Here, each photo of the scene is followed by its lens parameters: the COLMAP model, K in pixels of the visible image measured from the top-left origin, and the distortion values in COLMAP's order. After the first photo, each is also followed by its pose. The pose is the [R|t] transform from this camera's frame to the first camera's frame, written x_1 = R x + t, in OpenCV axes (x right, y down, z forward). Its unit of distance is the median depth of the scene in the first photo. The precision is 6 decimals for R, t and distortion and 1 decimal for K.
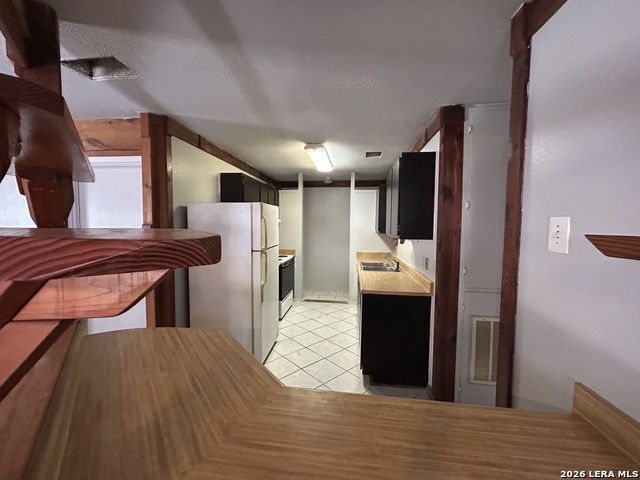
lens RADIAL K [[257.6, 0, 319.5], [0, 257.6, 239.9], [0, 0, 1]] dist [0.000391, 0.000010]
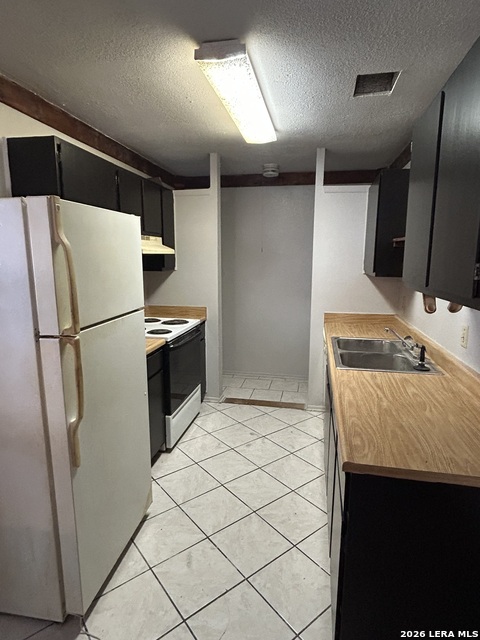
lens RADIAL K [[362.3, 0, 242.6], [0, 362.3, 318.7], [0, 0, 1]] dist [-0.002447, 0.000509]
pose [[0.997494, 0.006580, -0.070450, 0.038856], [0.001118, 0.994076, 0.108683, -0.022994], [0.070748, -0.108489, 0.991577, 0.326955]]
